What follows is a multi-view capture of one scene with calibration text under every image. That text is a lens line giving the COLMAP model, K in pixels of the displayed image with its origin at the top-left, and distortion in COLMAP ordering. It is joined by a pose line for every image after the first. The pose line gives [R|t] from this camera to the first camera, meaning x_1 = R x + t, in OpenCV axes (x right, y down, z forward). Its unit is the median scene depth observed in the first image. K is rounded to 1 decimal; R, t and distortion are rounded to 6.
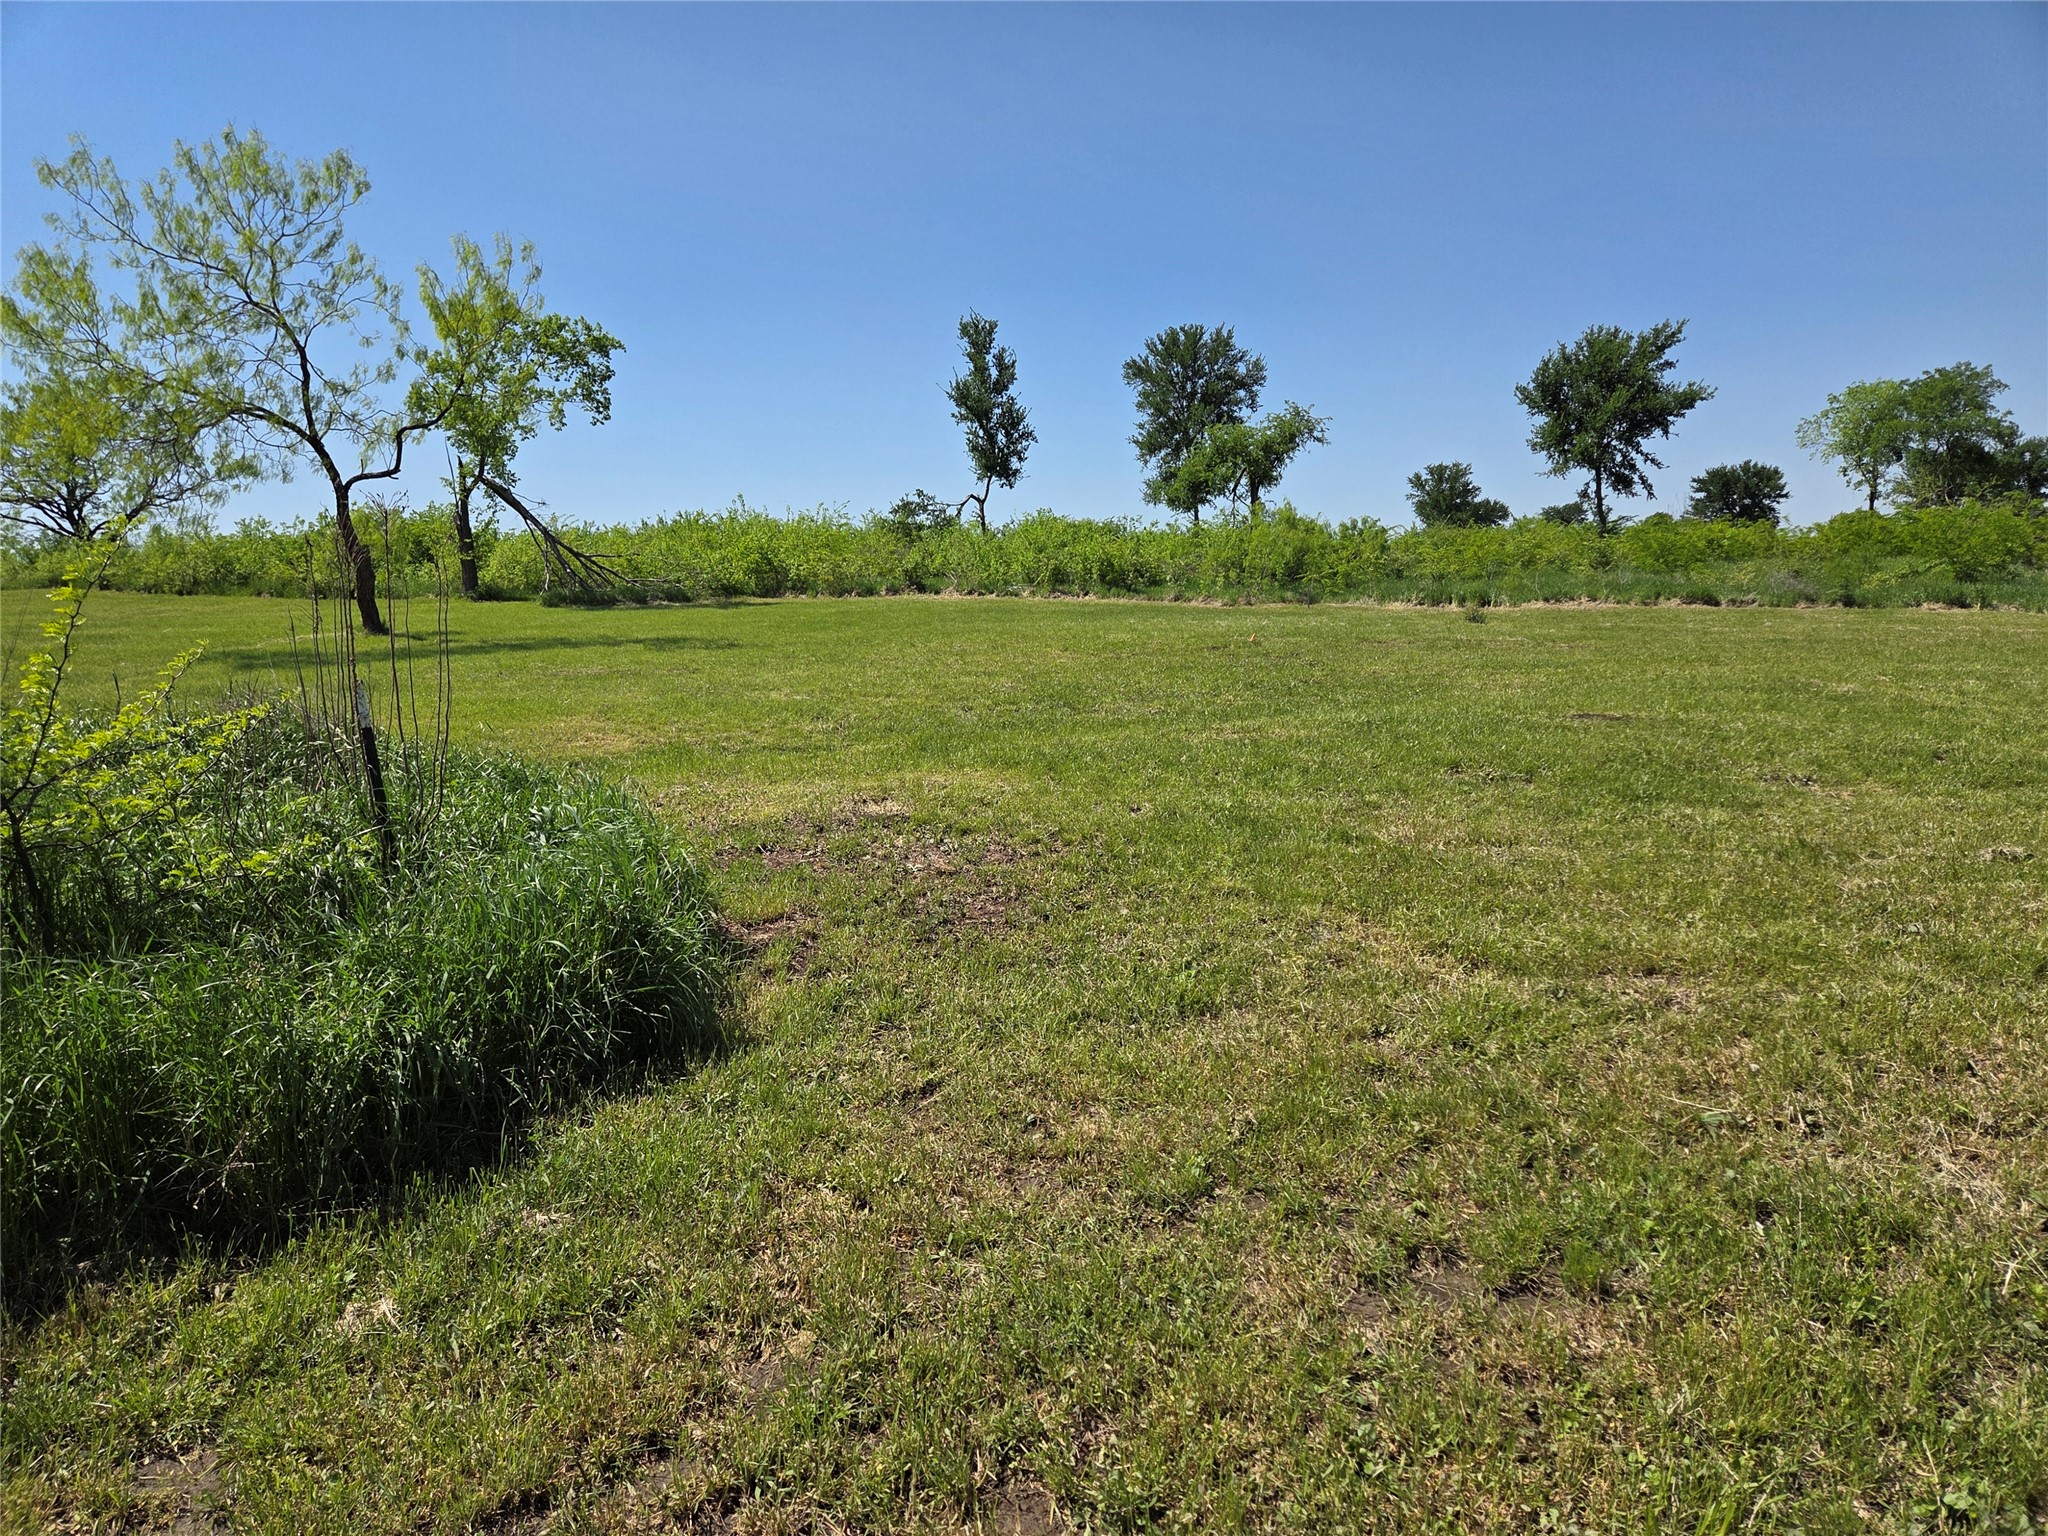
lens RADIAL K [[1427.3, 0, 1028.9], [0, 1427.3, 752.0], [0, 0, 1]] dist [0.075801, -0.062450]
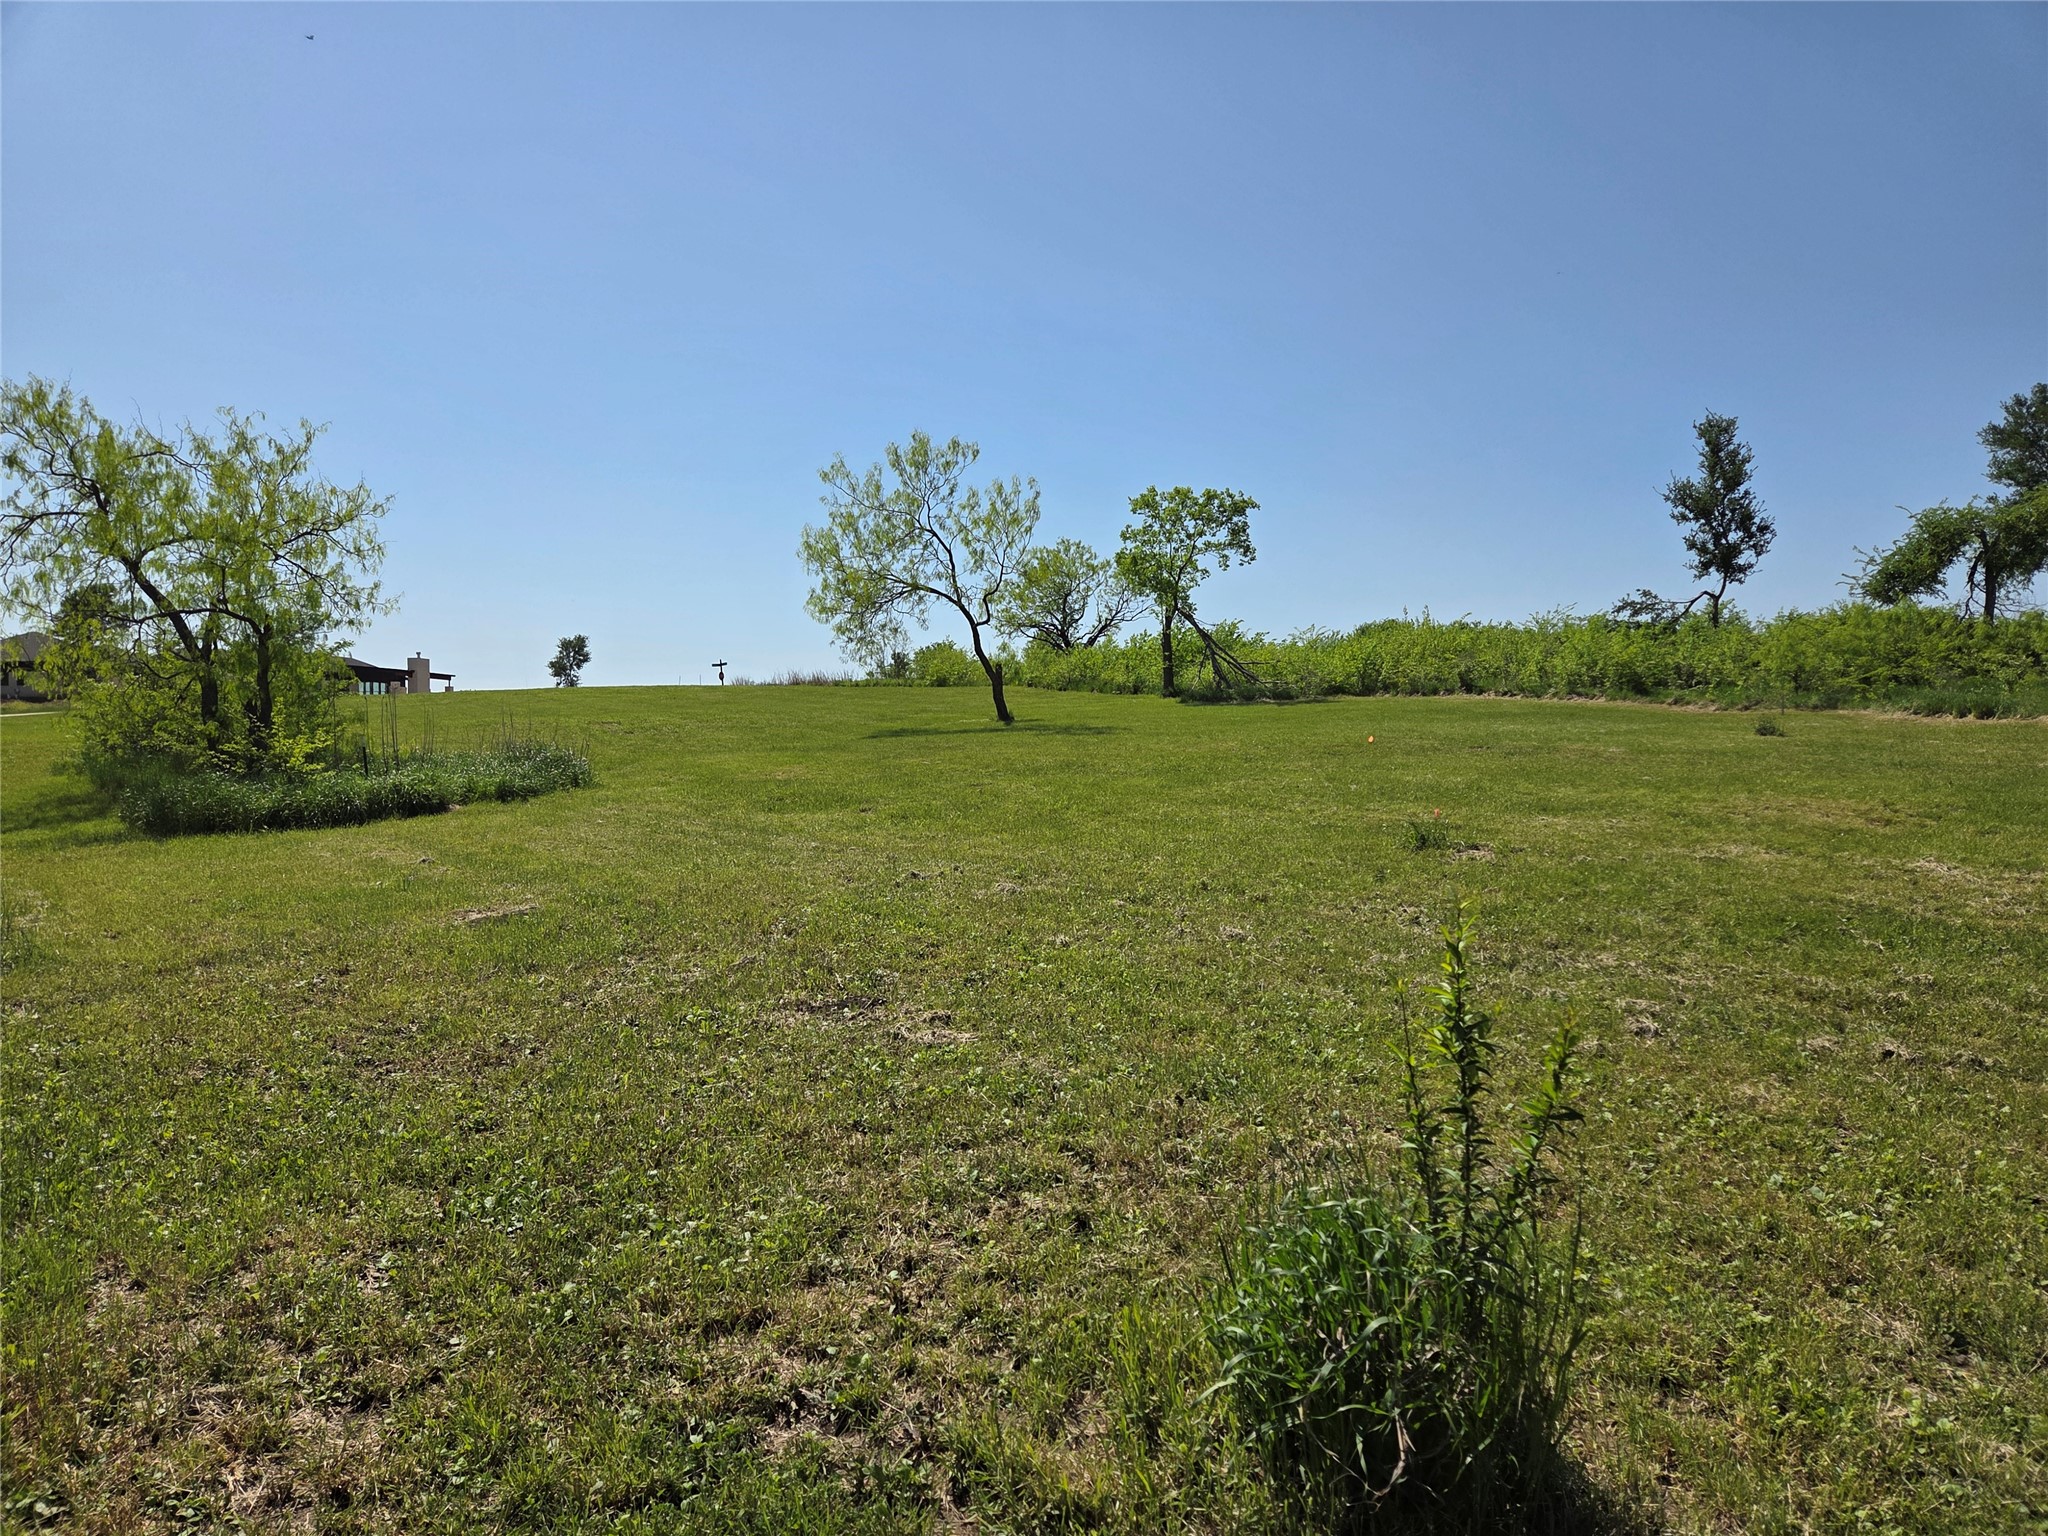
lens RADIAL K [[1390.6, 0, 964.6], [0, 1390.6, 741.3], [0, 0, 1]] dist [0.061354, -0.052207]
pose [[0.685613, 0.036218, -0.727065, 0.337548], [-0.081746, 0.996275, -0.027457, -0.007684], [0.723362, 0.078260, 0.686020, -0.035685]]
